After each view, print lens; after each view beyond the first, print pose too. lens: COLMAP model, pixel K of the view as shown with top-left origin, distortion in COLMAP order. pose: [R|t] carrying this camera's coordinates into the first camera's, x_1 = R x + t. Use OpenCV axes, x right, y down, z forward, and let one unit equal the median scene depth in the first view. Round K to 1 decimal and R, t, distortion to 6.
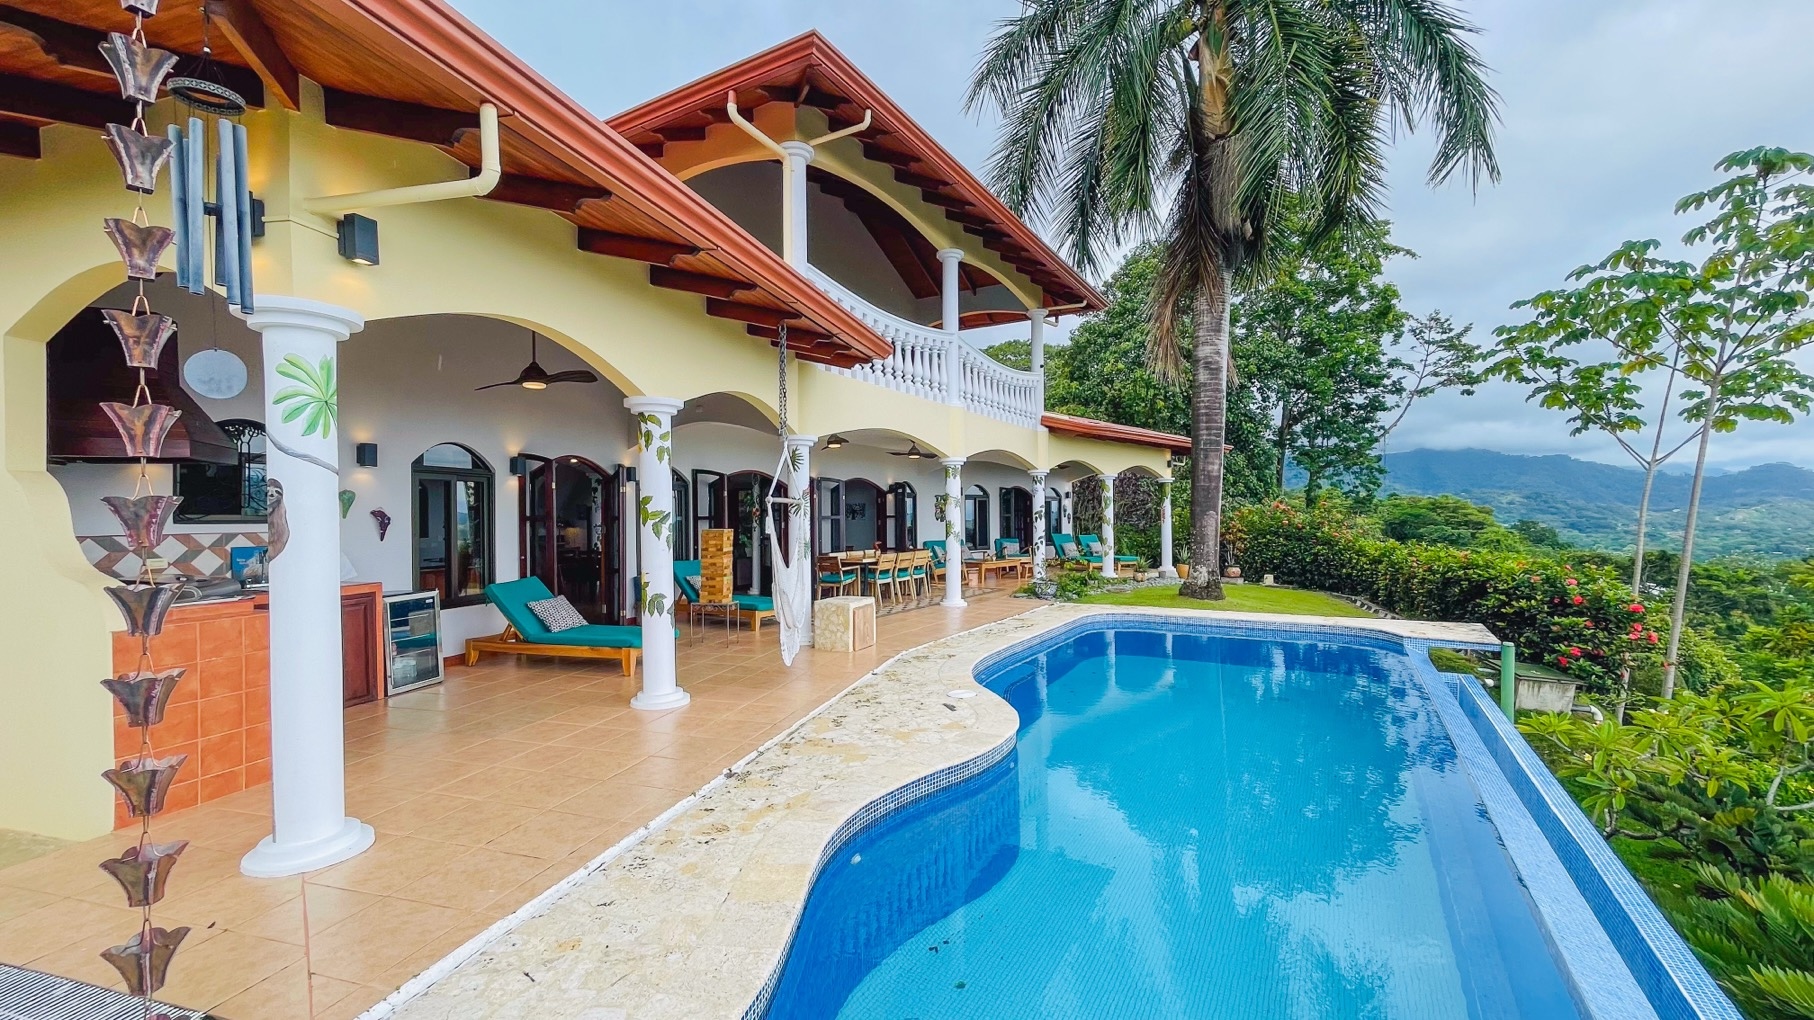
lens RADIAL K [[728.5, 0, 891.6], [0, 728.5, 514.0], [0, 0, 1]] dist [-0.004241, -0.000106]
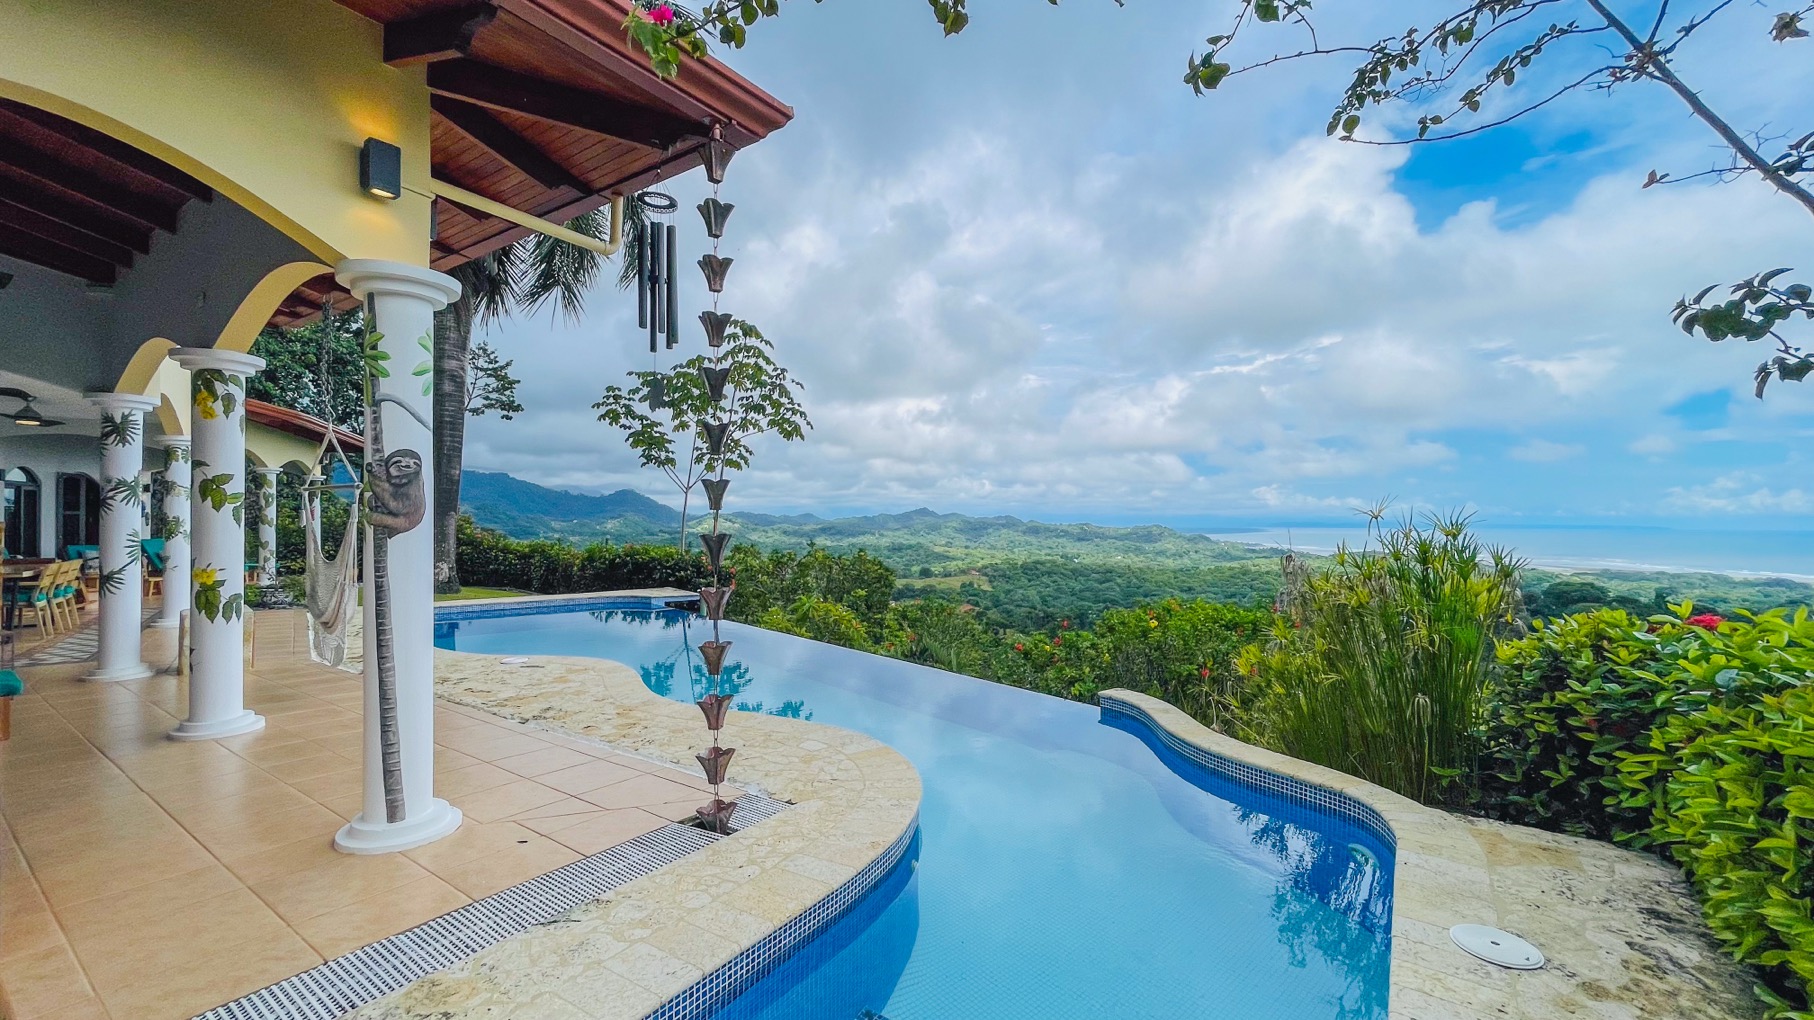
lens RADIAL K [[728.5, 0, 915.4], [0, 728.5, 505.7], [0, 0, 1]] dist [-0.004241, -0.000106]
pose [[0.303957, 0.030130, 0.952209, -0.317550], [-0.009199, 0.999546, -0.028692, 0.009329], [-0.952641, -0.000038, 0.304097, 0.013272]]
